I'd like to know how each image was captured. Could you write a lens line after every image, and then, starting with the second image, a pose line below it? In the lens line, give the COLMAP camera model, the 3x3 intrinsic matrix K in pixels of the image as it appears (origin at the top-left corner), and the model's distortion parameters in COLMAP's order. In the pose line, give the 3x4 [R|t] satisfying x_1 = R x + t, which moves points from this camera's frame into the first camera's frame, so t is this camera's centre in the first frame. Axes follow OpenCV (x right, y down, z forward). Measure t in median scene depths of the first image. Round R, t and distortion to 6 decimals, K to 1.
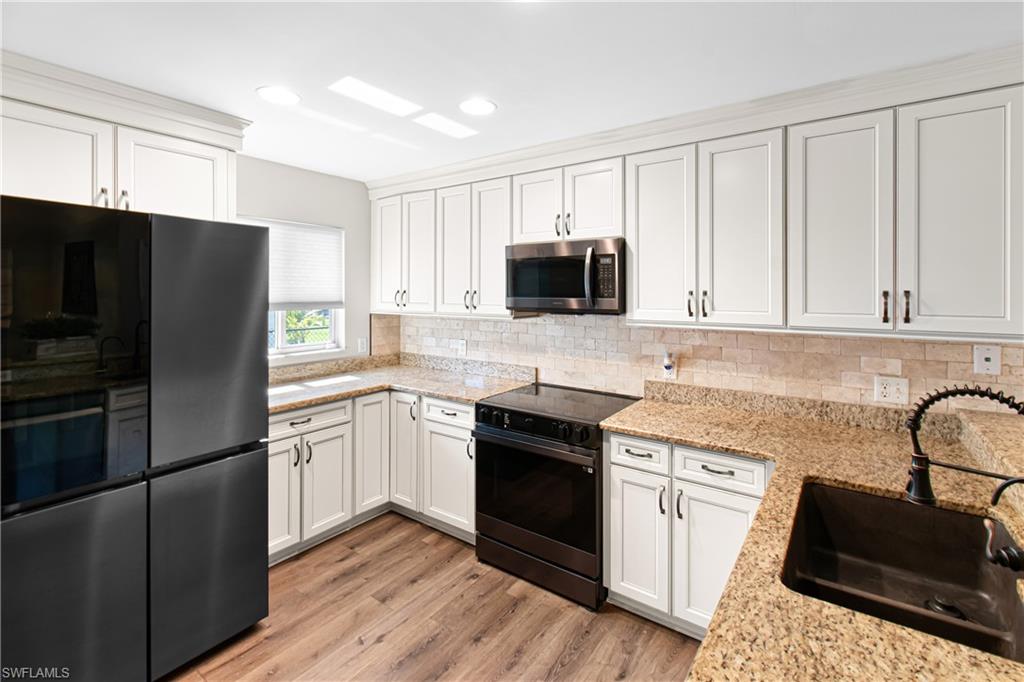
lens RADIAL K [[461.6, 0, 517.7], [0, 461.6, 294.4], [0, 0, 1]] dist [0.007425, -0.002947]
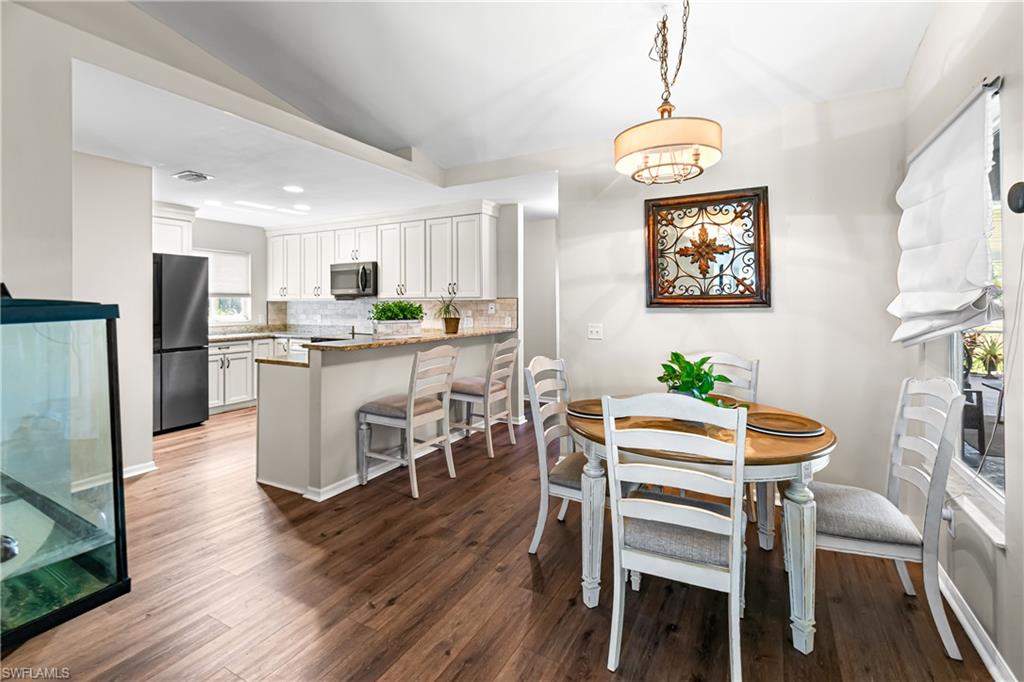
lens RADIAL K [[461.6, 0, 517.9], [0, 461.6, 301.0], [0, 0, 1]] dist [0.007425, -0.002947]
pose [[0.993372, -0.006452, 0.114766, 0.543042], [0.006888, 0.999971, -0.003399, 0.068001], [-0.114740, 0.004167, 0.993387, -1.093822]]
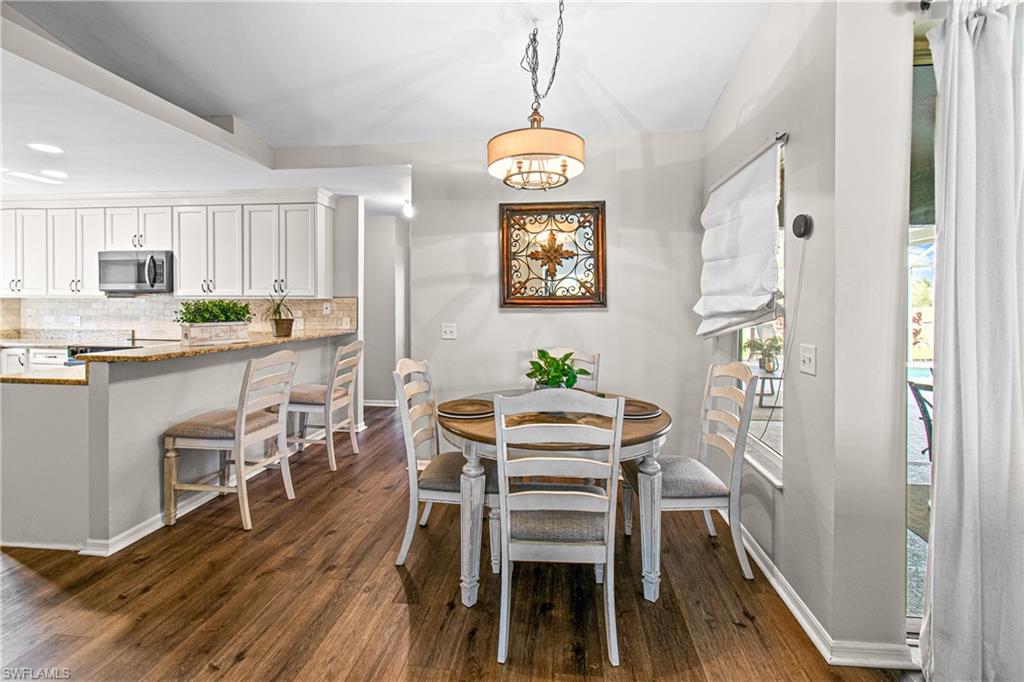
lens RADIAL K [[461.6, 0, 515.9], [0, 461.6, 306.6], [0, 0, 1]] dist [0.007425, -0.002947]
pose [[0.880394, -0.005460, 0.474212, 0.464371], [0.000763, 0.999949, 0.010096, 0.067899], [-0.474243, -0.008527, 0.880353, -1.057735]]
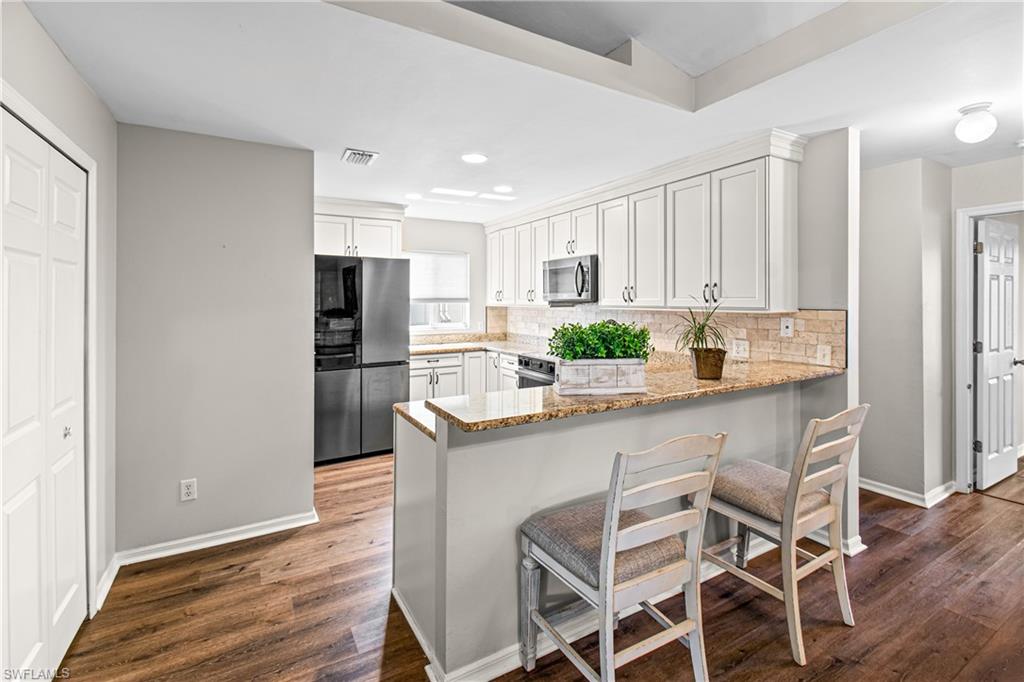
lens RADIAL K [[461.6, 0, 511.5], [0, 461.6, 301.0], [0, 0, 1]] dist [0.007425, -0.002947]
pose [[0.906259, -0.005096, -0.422692, 0.530853], [0.005120, 0.999986, -0.001079, 0.032253], [0.422692, -0.001186, 0.906273, -0.485832]]
